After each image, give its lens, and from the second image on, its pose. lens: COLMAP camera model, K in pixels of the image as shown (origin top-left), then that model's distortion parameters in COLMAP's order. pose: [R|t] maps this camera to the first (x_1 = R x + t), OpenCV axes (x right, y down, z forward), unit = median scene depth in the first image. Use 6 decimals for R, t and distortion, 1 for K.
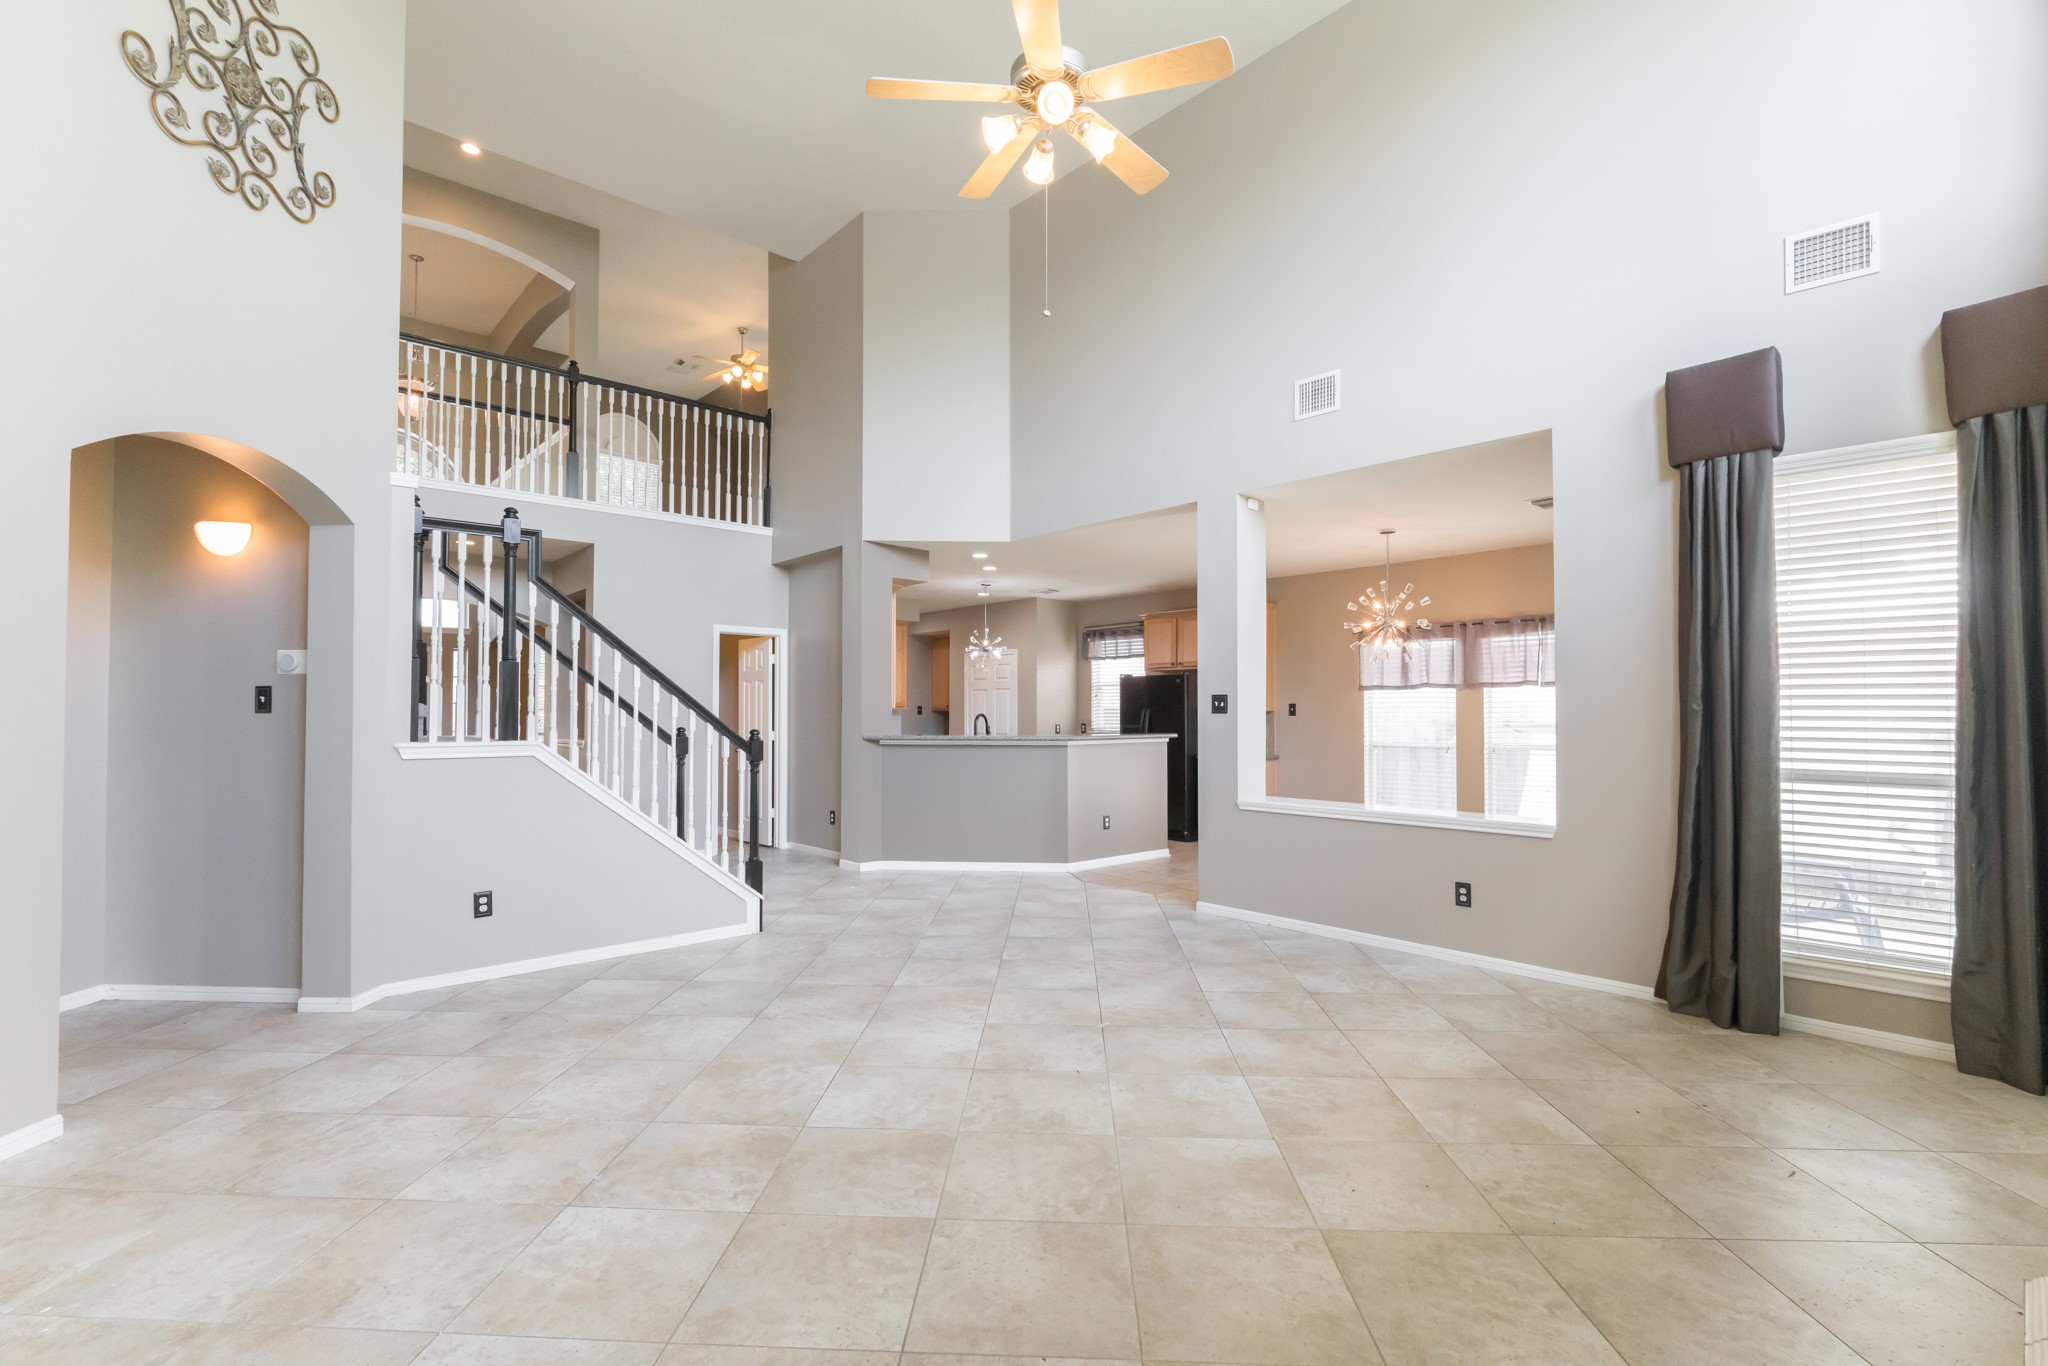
lens RADIAL K [[905.7, 0, 1017.7], [0, 905.7, 684.6], [0, 0, 1]] dist [-0.007266, 0.001322]
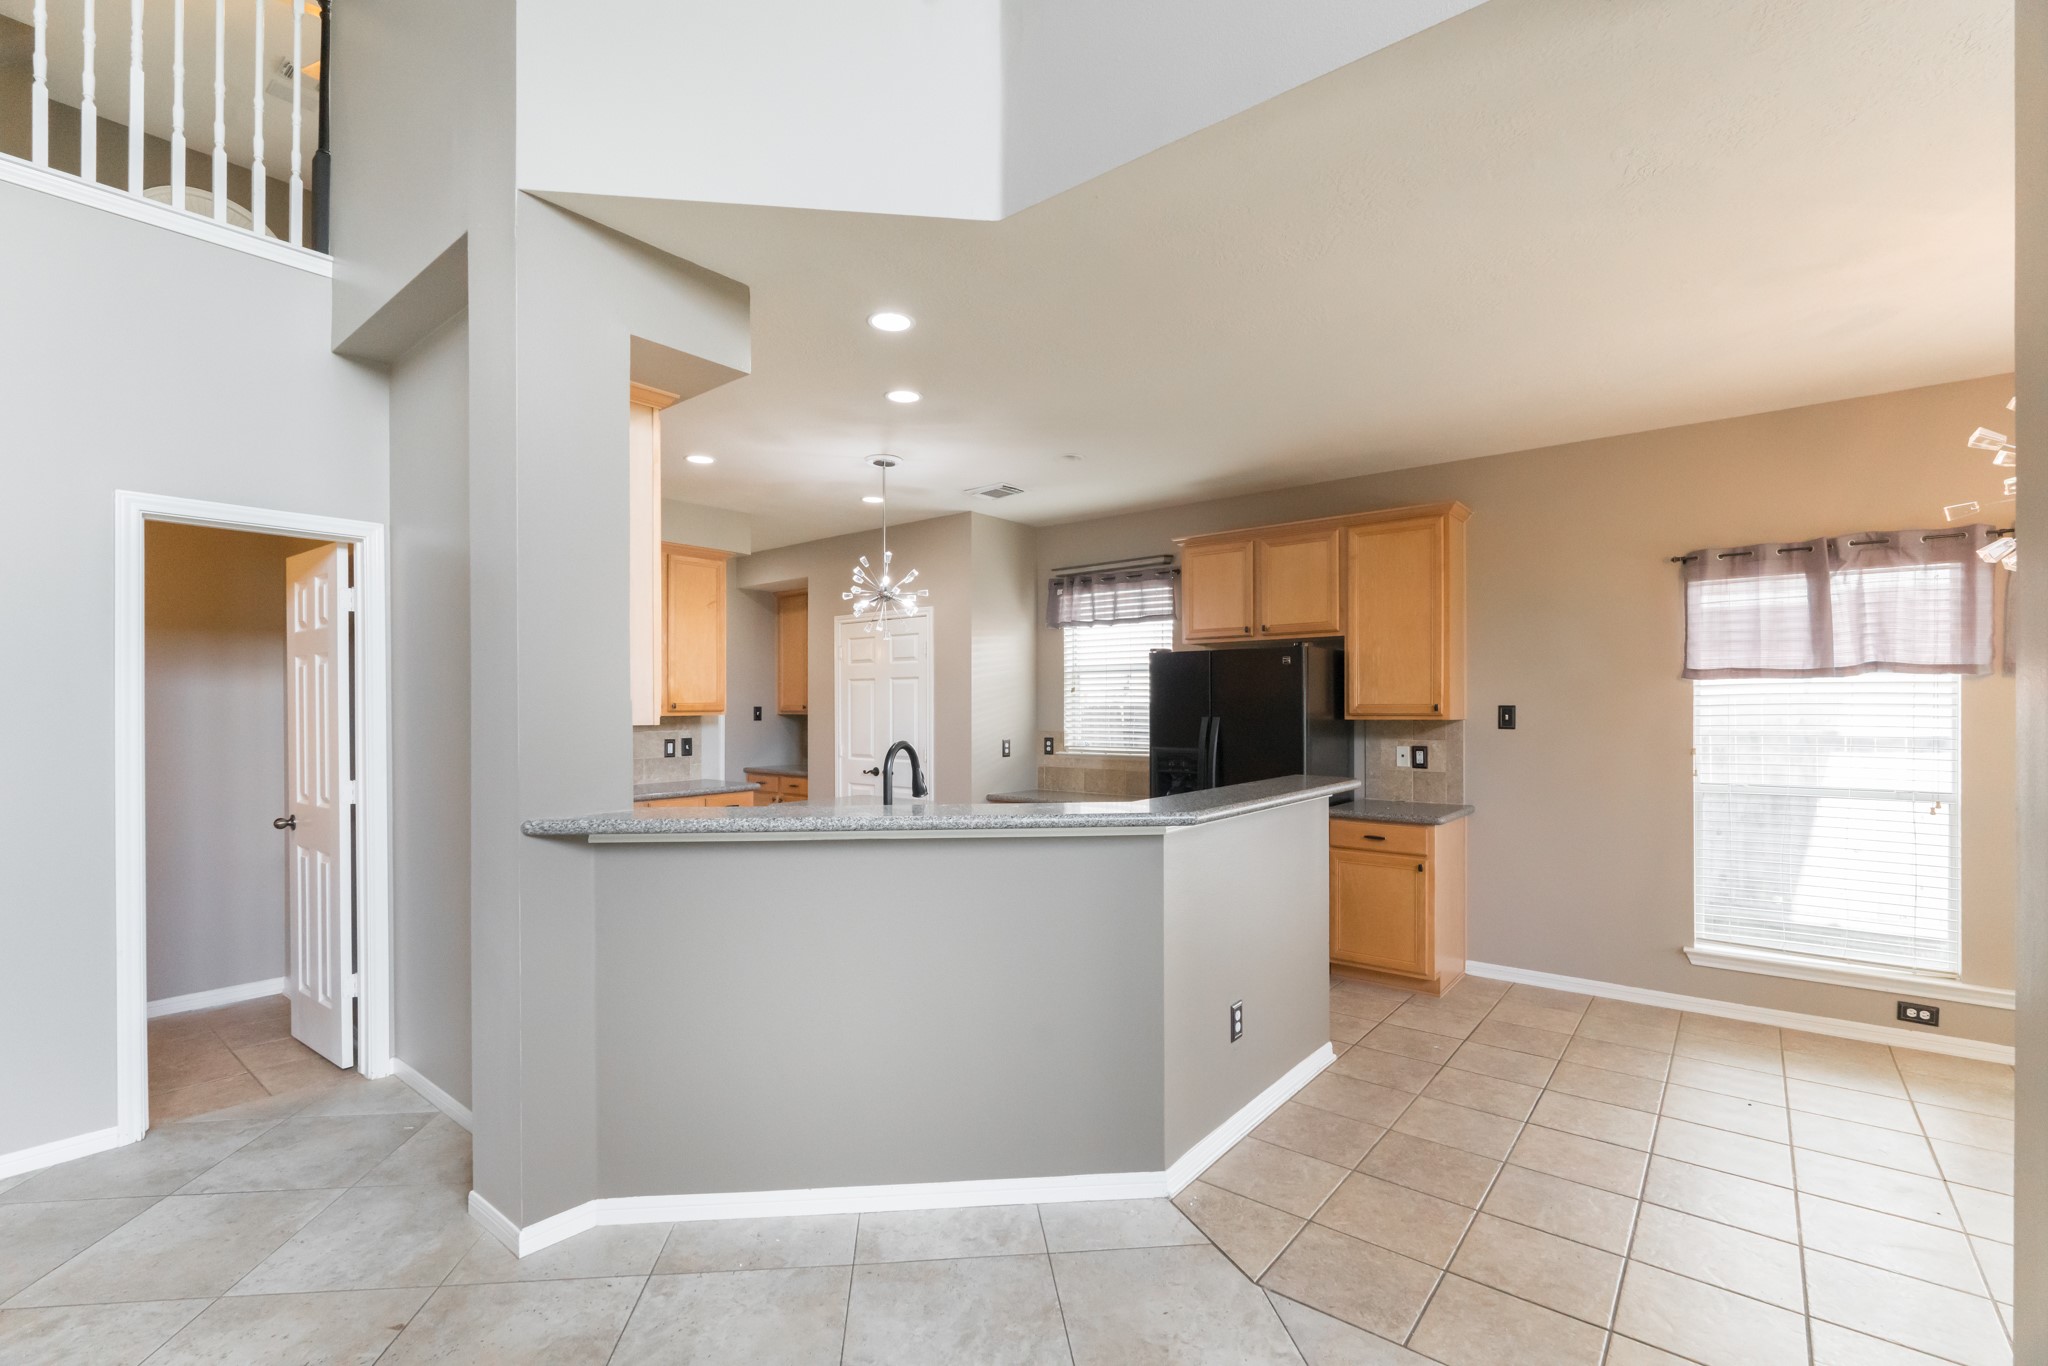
lens RADIAL K [[905.7, 0, 1001.3], [0, 905.7, 705.7], [0, 0, 1]] dist [-0.007266, 0.001322]
pose [[0.990998, -0.005279, 0.133771, -0.088857], [0.001097, 0.999509, 0.031319, 0.011510], [-0.133870, -0.030891, 0.990517, 1.166609]]
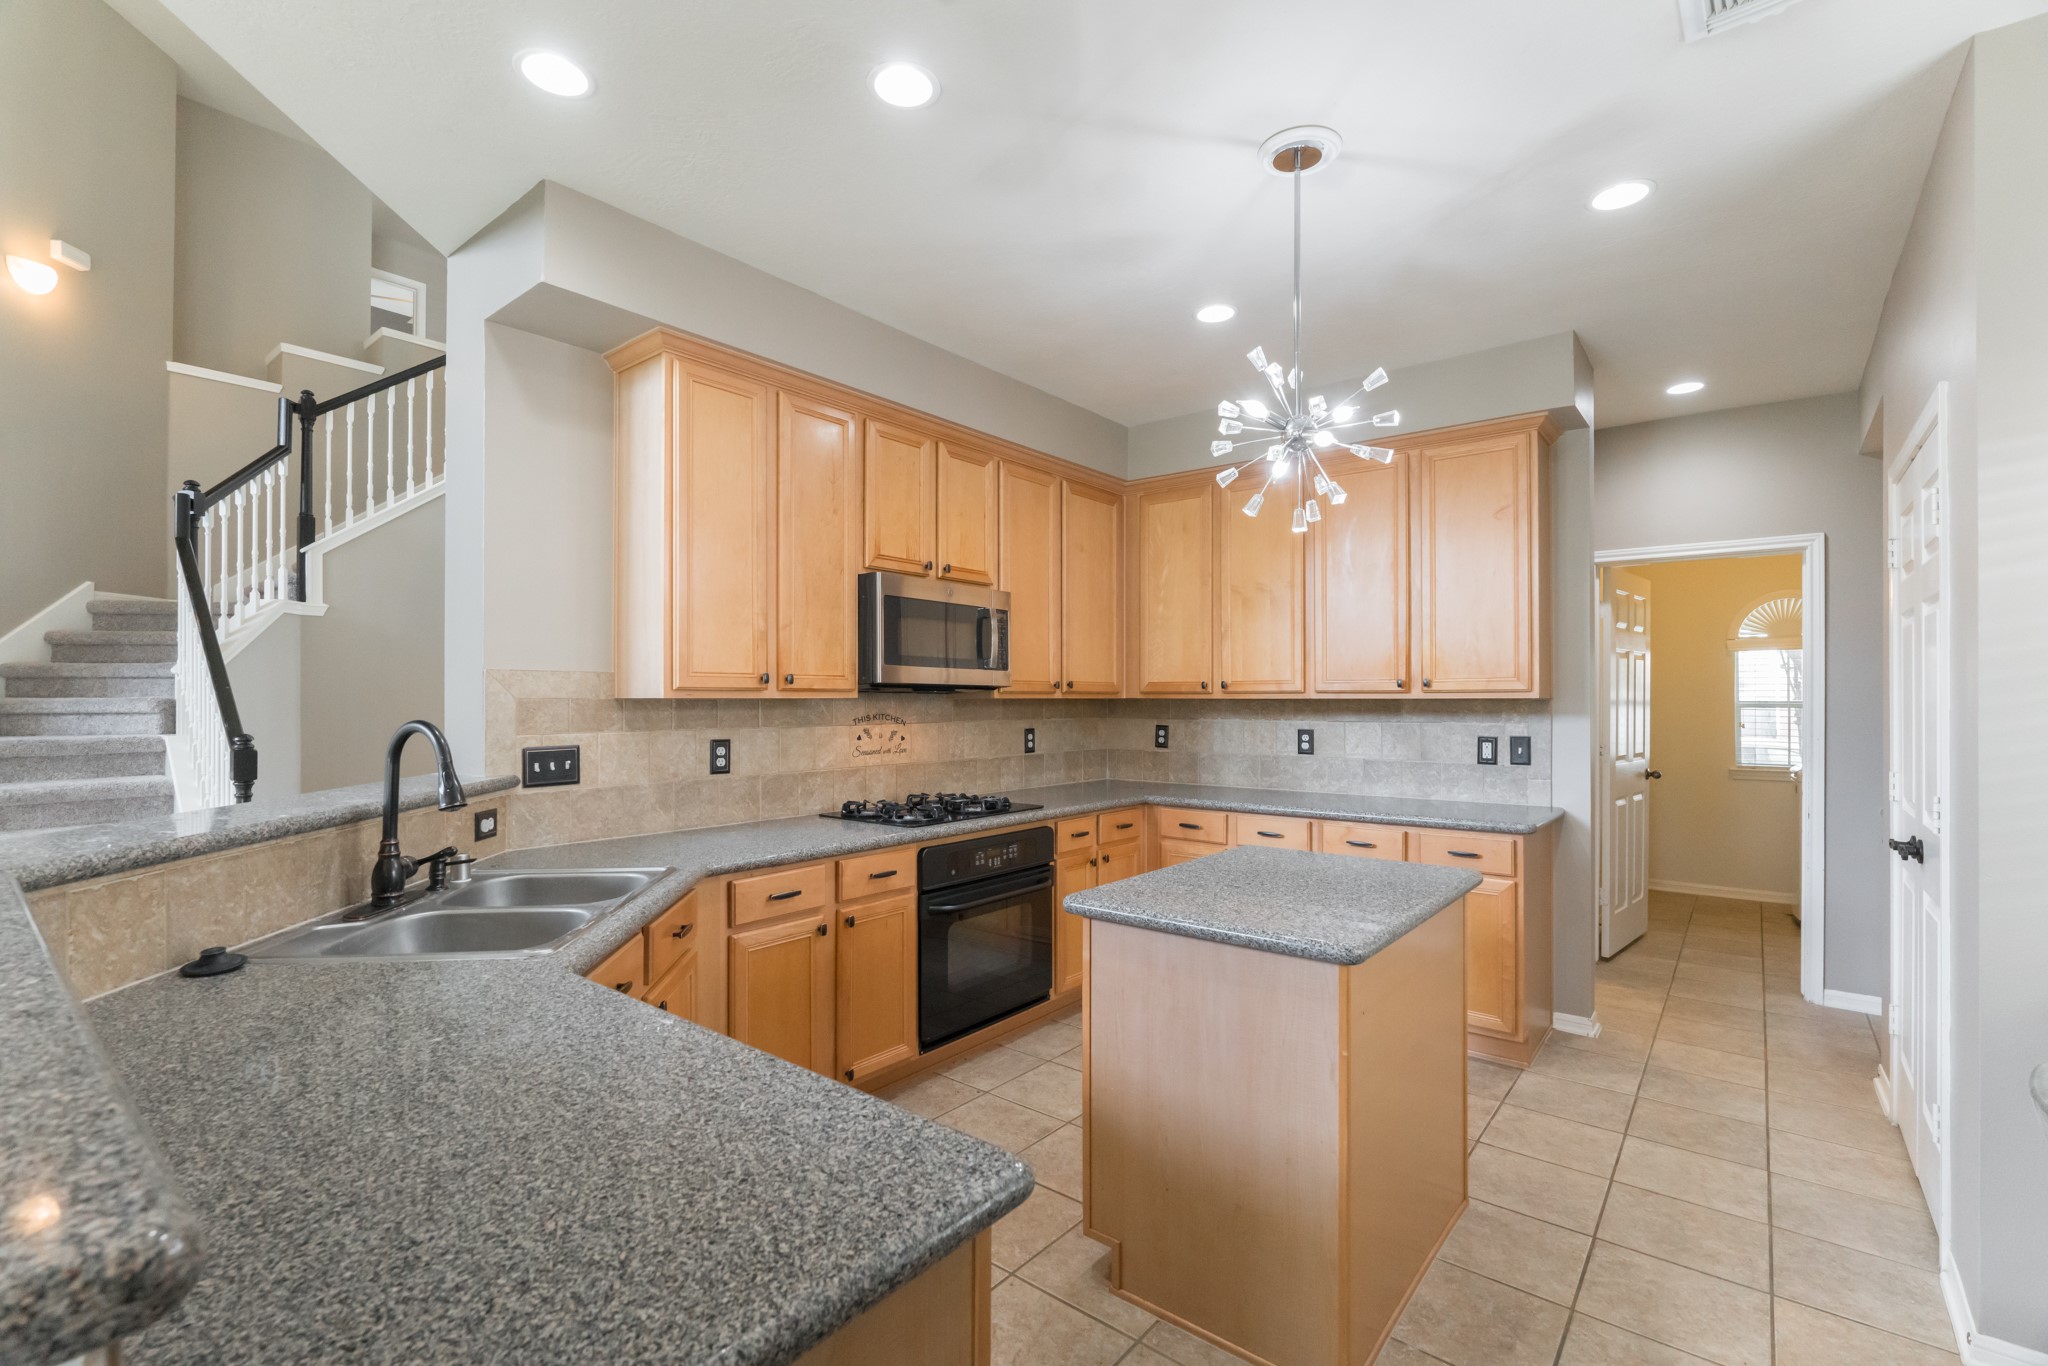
lens RADIAL K [[905.7, 0, 1024.7], [0, 905.7, 694.9], [0, 0, 1]] dist [-0.007266, 0.001322]
pose [[0.138938, -0.007295, -0.990274, 0.411784], [0.029753, 0.999552, -0.003189, 0.055396], [0.989854, -0.029021, 0.139092, 2.048668]]
